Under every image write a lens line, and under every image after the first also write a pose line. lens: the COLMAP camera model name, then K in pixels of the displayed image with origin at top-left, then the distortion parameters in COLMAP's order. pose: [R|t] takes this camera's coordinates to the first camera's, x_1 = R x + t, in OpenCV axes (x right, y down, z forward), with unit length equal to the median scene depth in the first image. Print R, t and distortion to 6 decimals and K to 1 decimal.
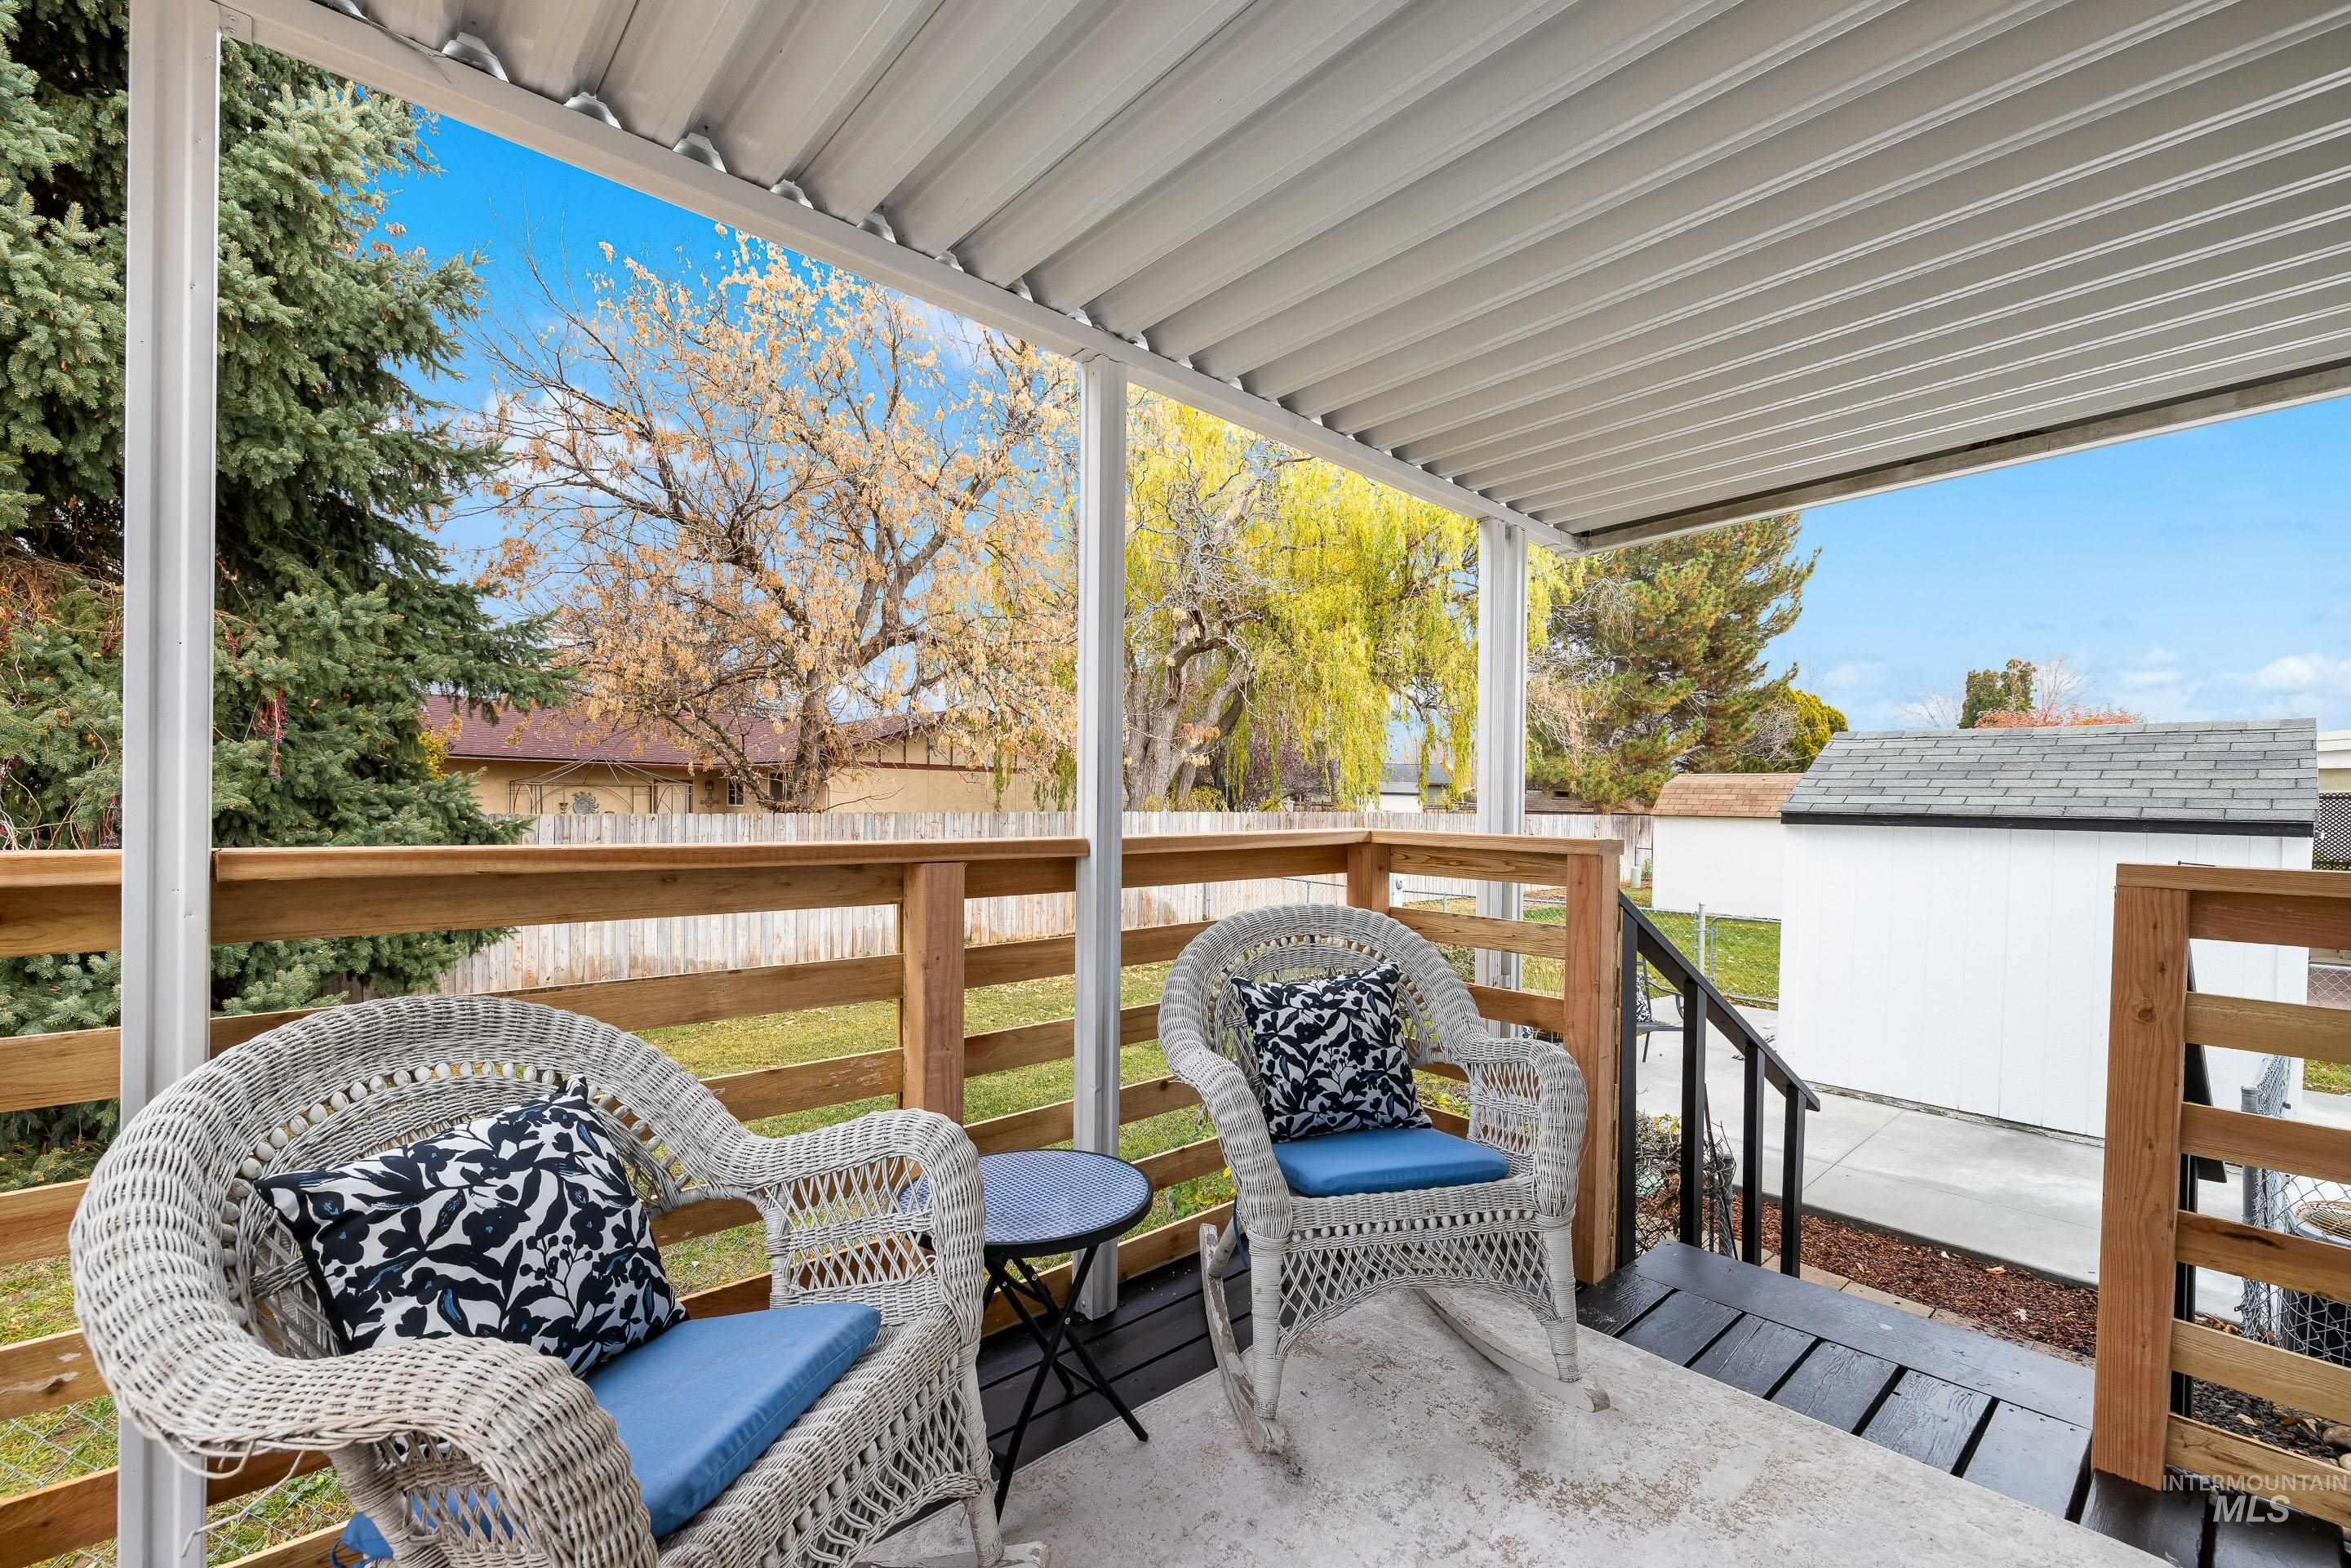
lens RADIAL K [[979.5, 0, 1175.5], [0, 979.5, 784.0], [0, 0, 1]] dist [-0.000742, -0.000059]
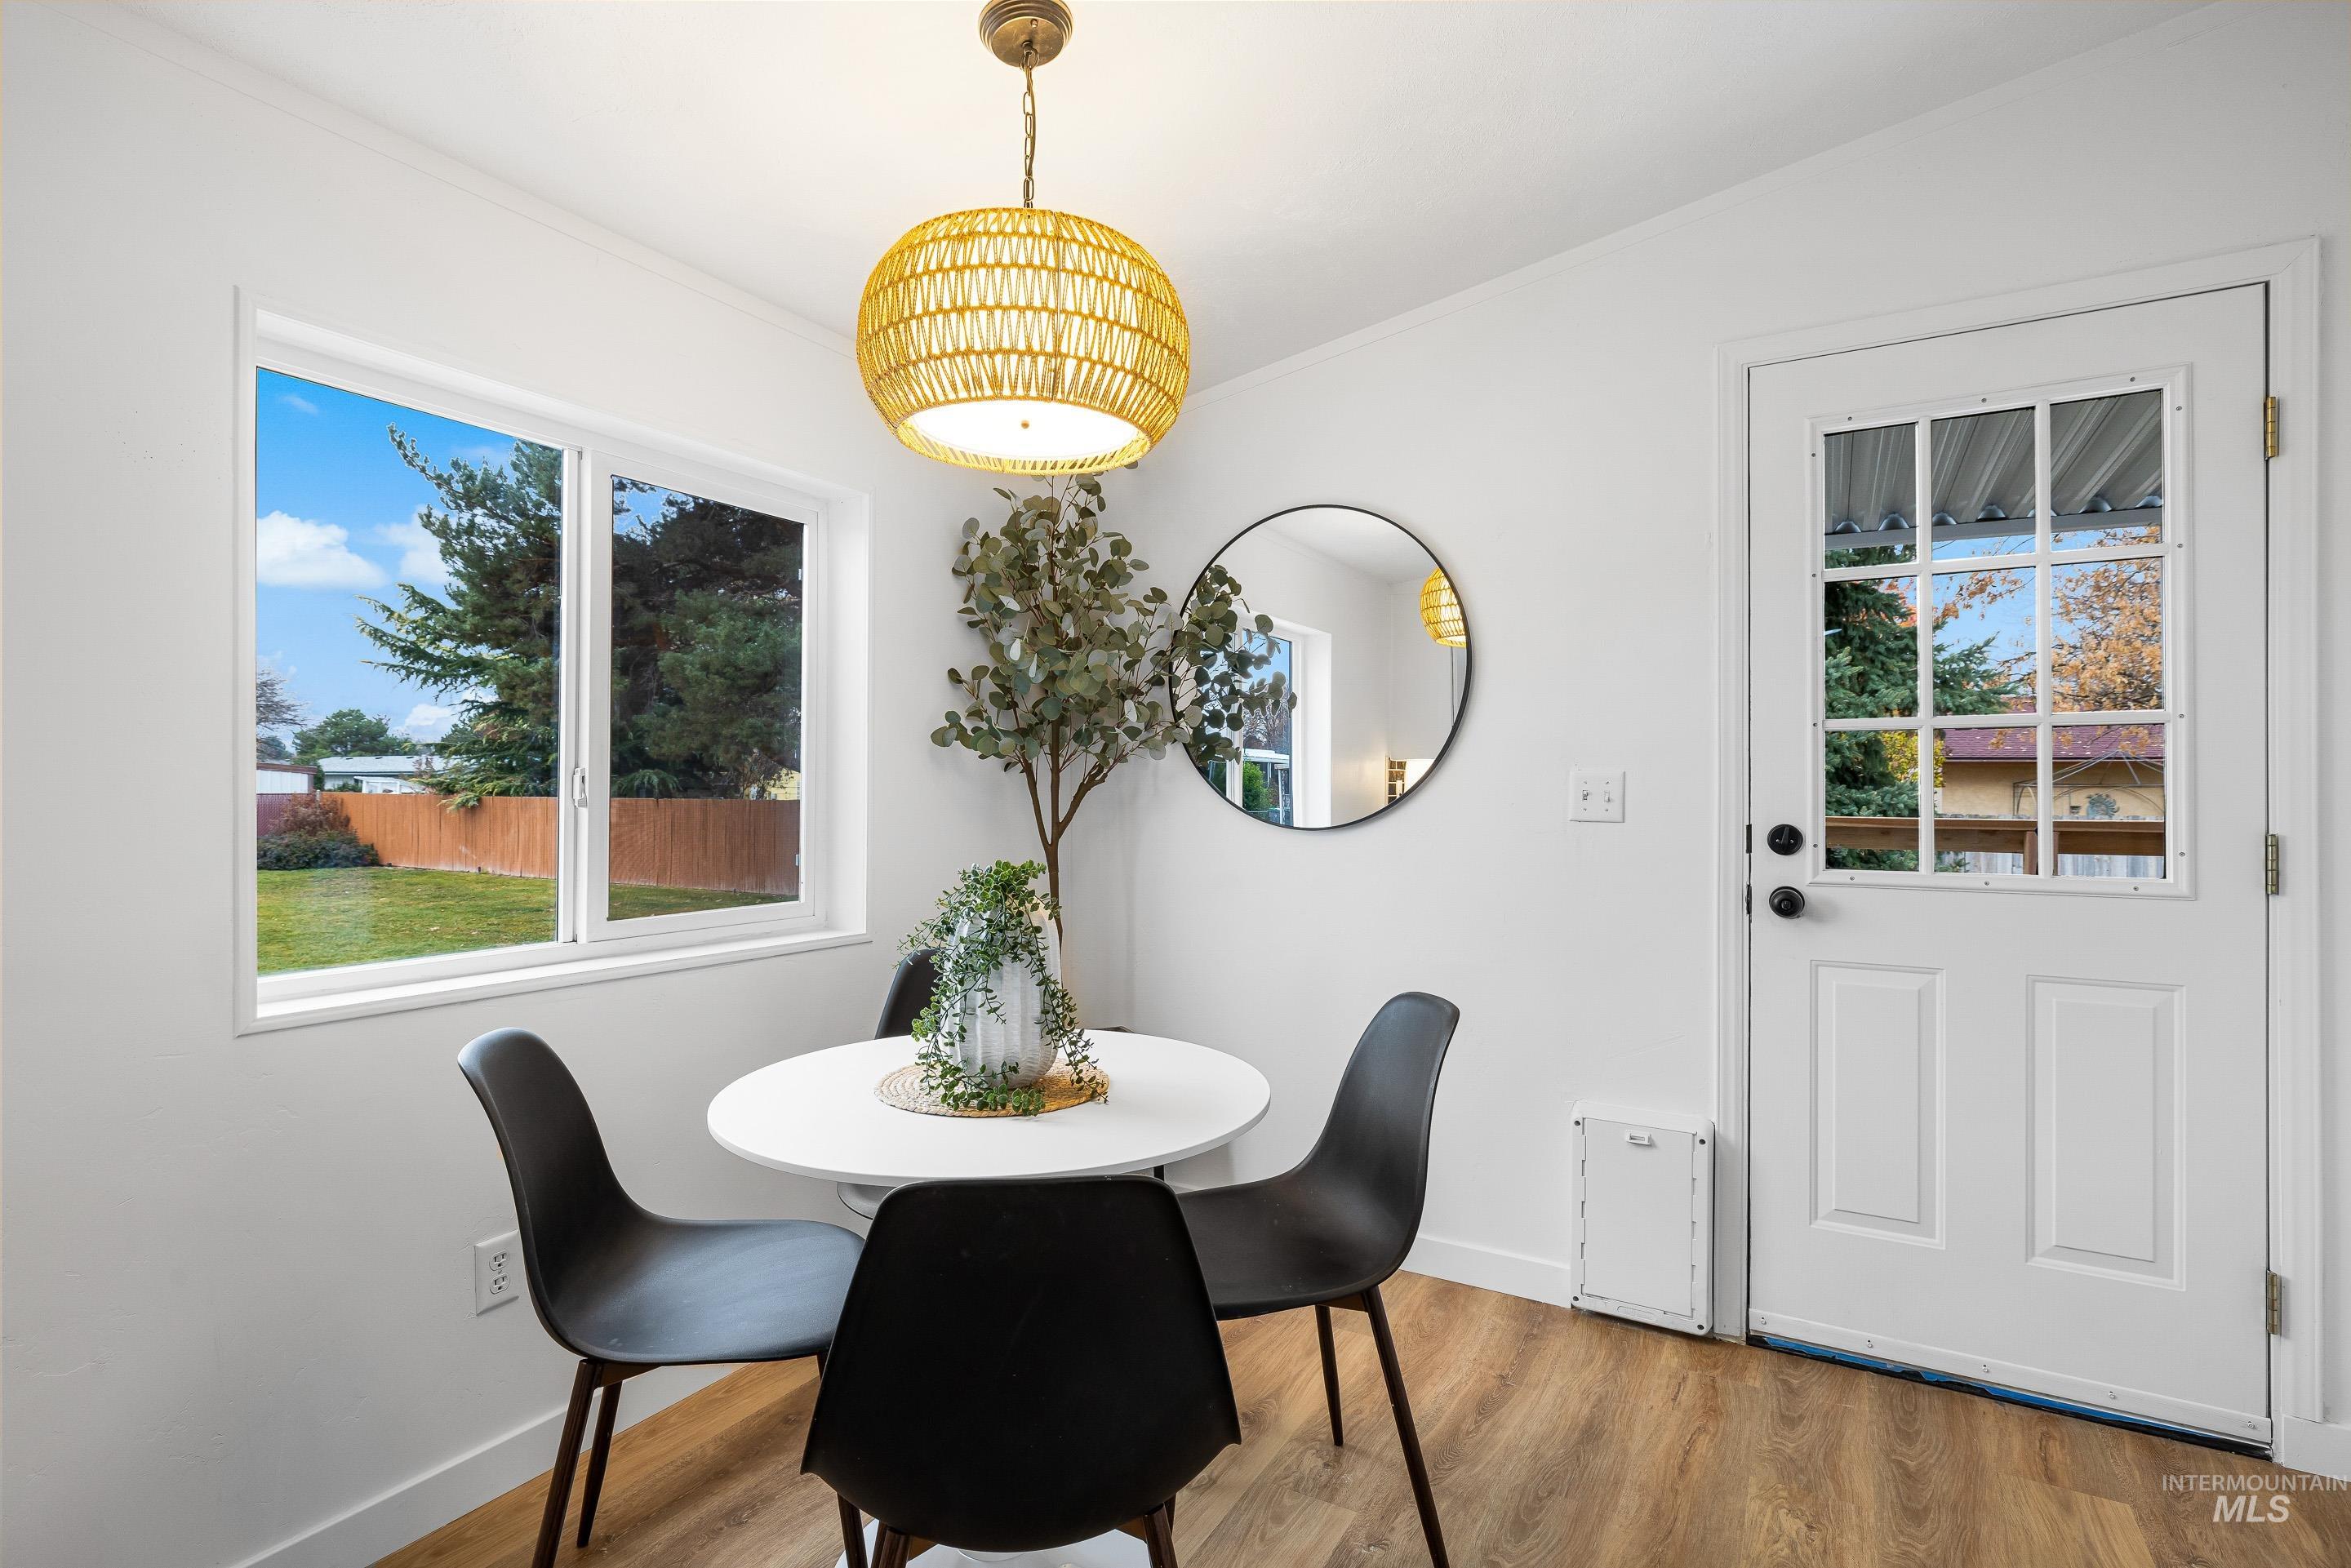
lens RADIAL K [[1128.9, 0, 1175.5], [0, 1128.9, 784.0], [0, 0, 1]] dist [-0.002203, -0.000371]
pose [[0.304374, -0.012578, -0.952469, 0.345039], [0.011055, 0.999892, -0.009672, -0.002469], [0.952488, -0.007586, 0.304480, -0.328163]]
